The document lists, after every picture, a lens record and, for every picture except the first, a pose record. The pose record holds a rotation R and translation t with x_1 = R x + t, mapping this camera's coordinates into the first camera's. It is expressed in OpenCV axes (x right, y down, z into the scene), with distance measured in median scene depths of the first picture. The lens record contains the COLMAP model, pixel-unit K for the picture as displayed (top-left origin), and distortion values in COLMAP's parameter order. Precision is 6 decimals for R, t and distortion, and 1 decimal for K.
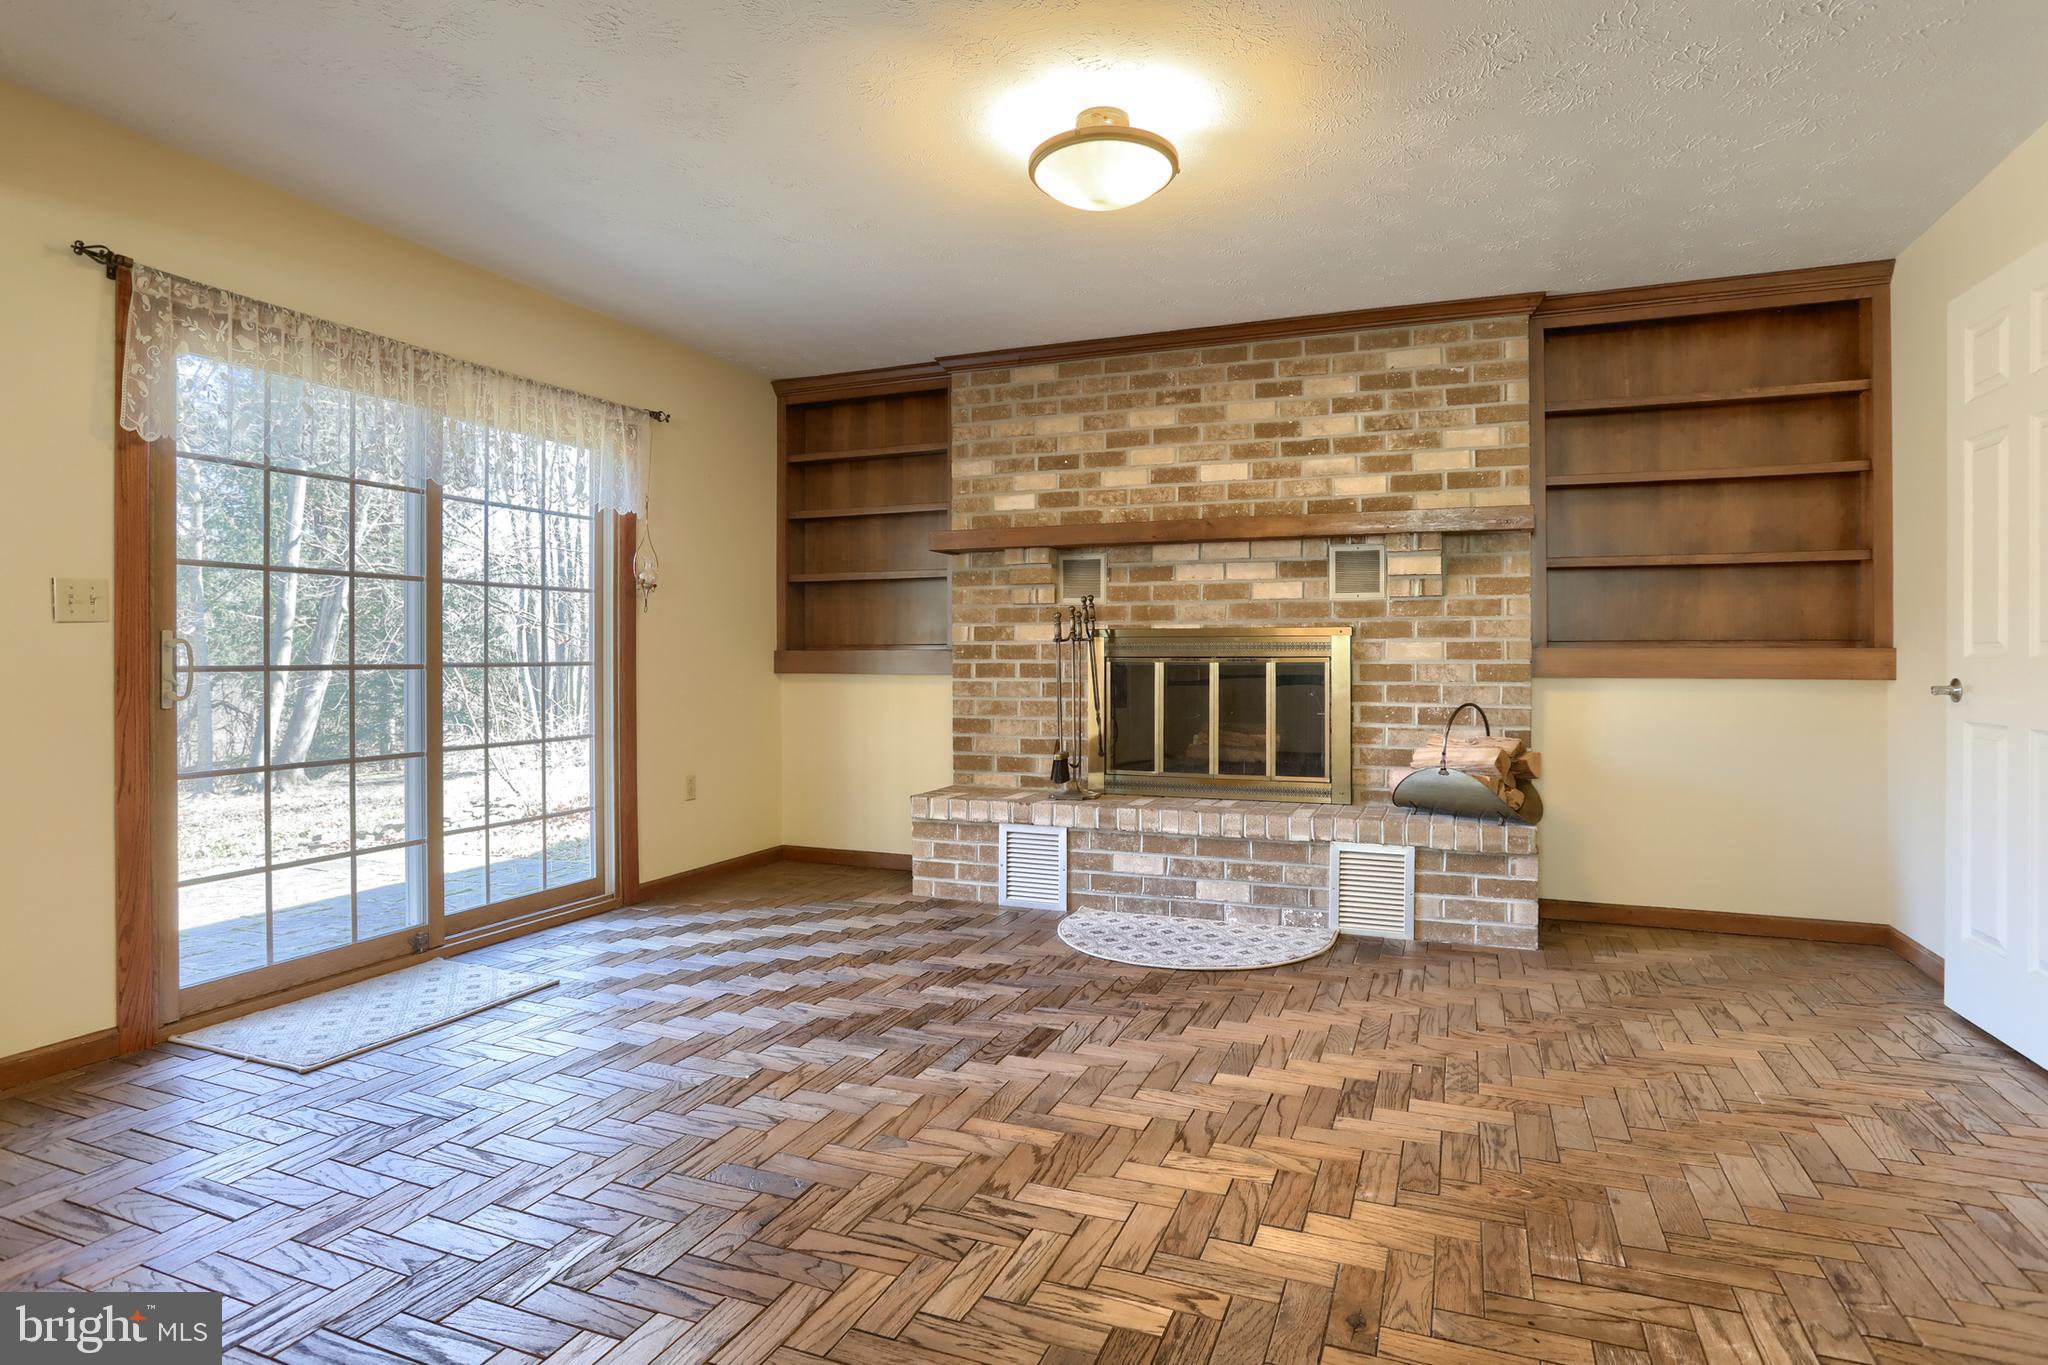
lens RADIAL K [[1074.3, 0, 1029.9], [0, 1074.3, 654.7], [0, 0, 1]] dist [-0.081005, 0.053588]
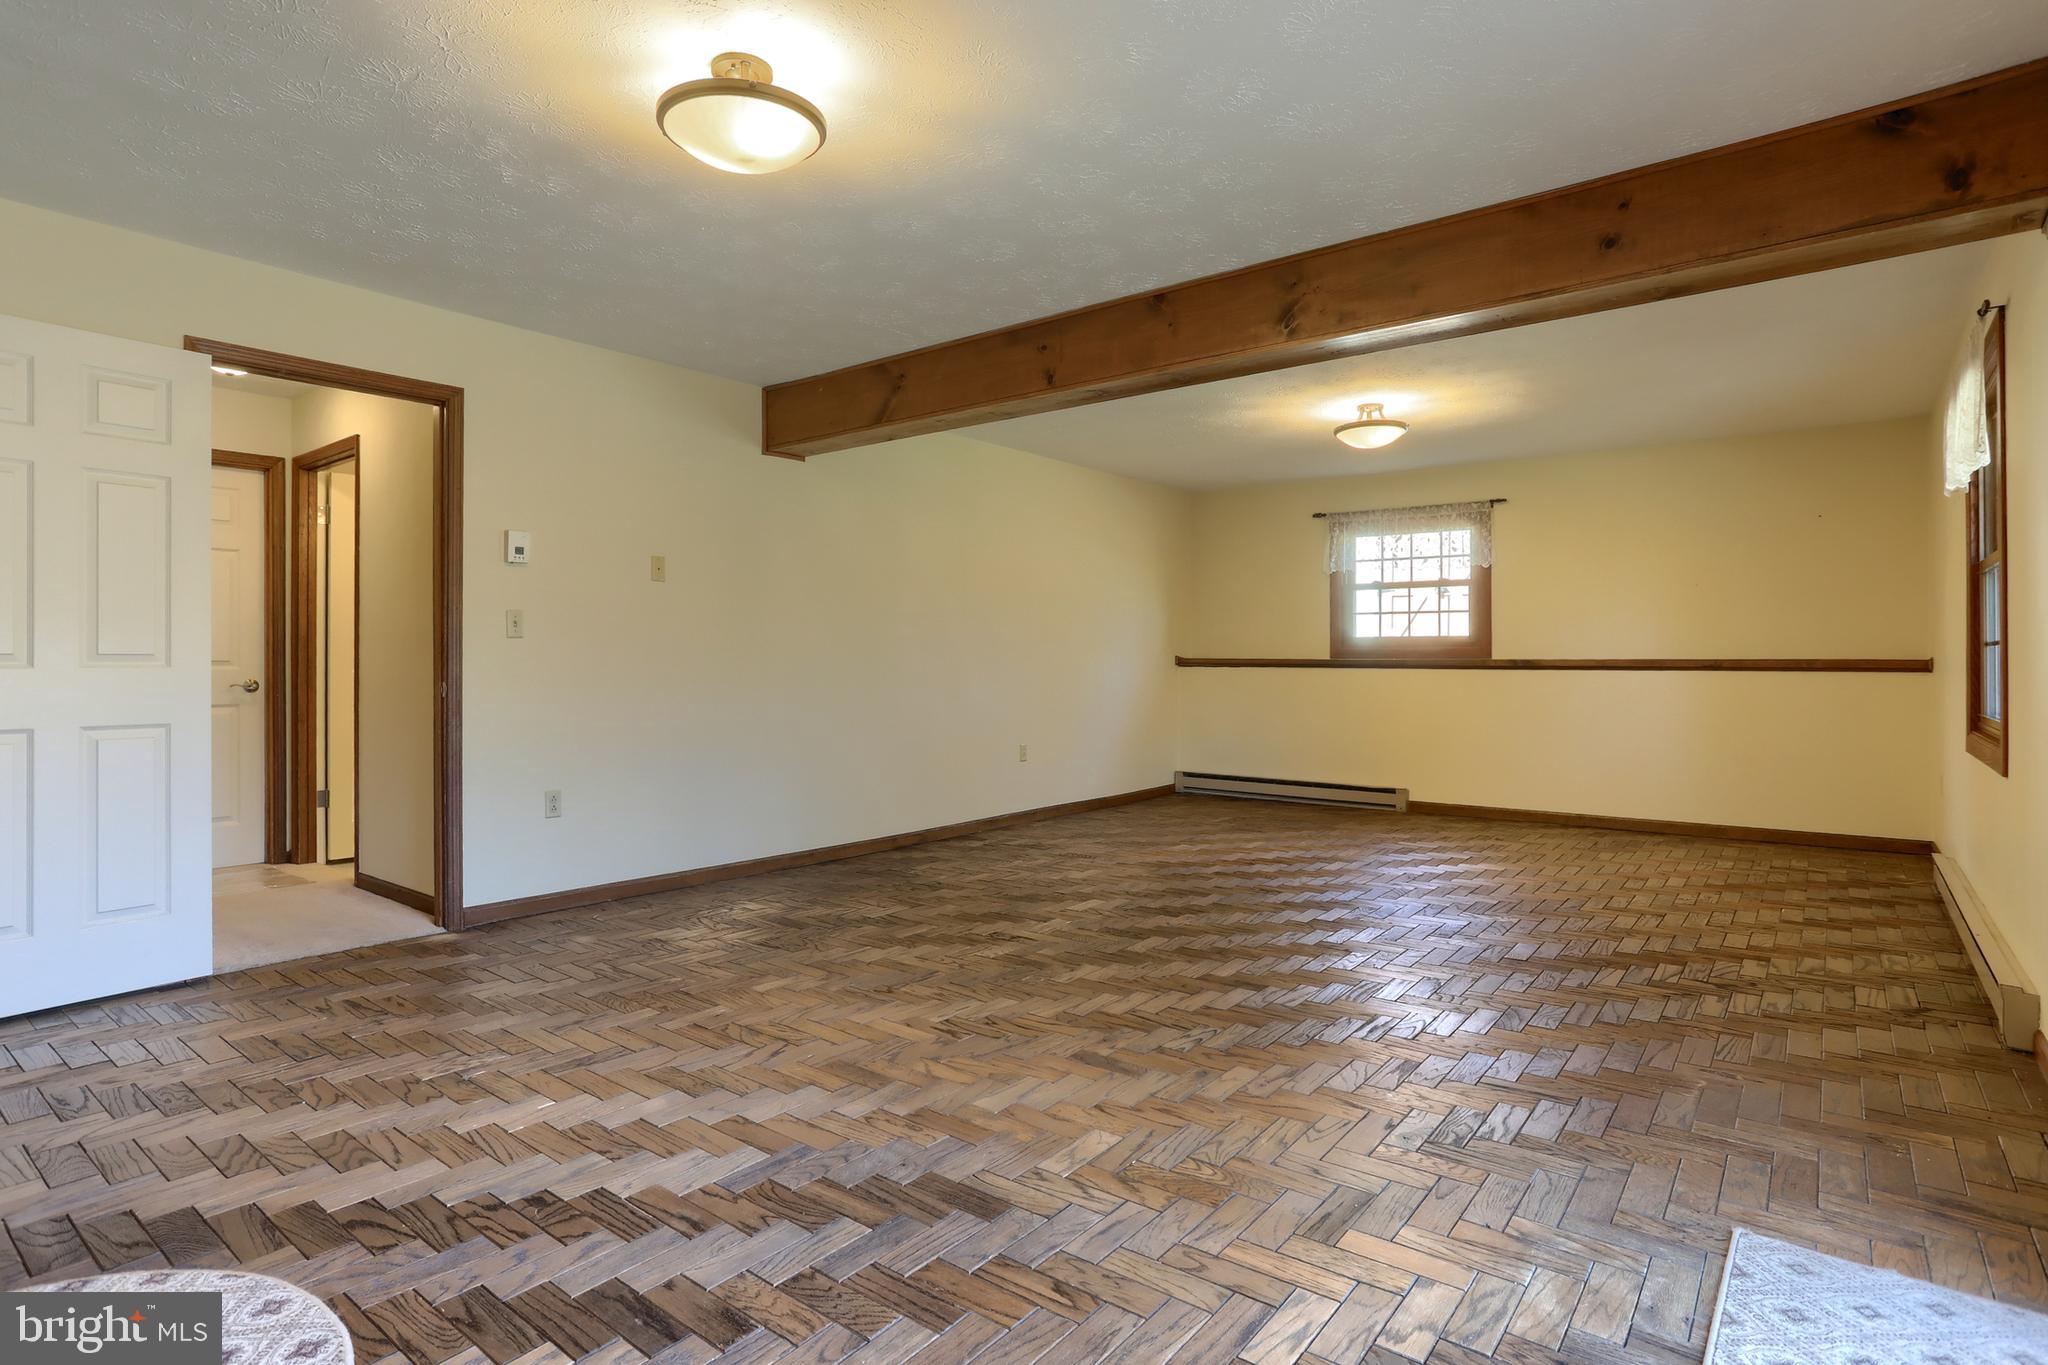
lens RADIAL K [[1043.3, 0, 1027.1], [0, 1043.3, 665.0], [0, 0, 1]] dist [-0.020917, -0.000175]
pose [[-0.959703, 0.000791, 0.281015, -0.252193], [0.001233, 0.999998, 0.001397, 0.000135], [-0.281013, 0.001687, -0.959702, 1.091829]]
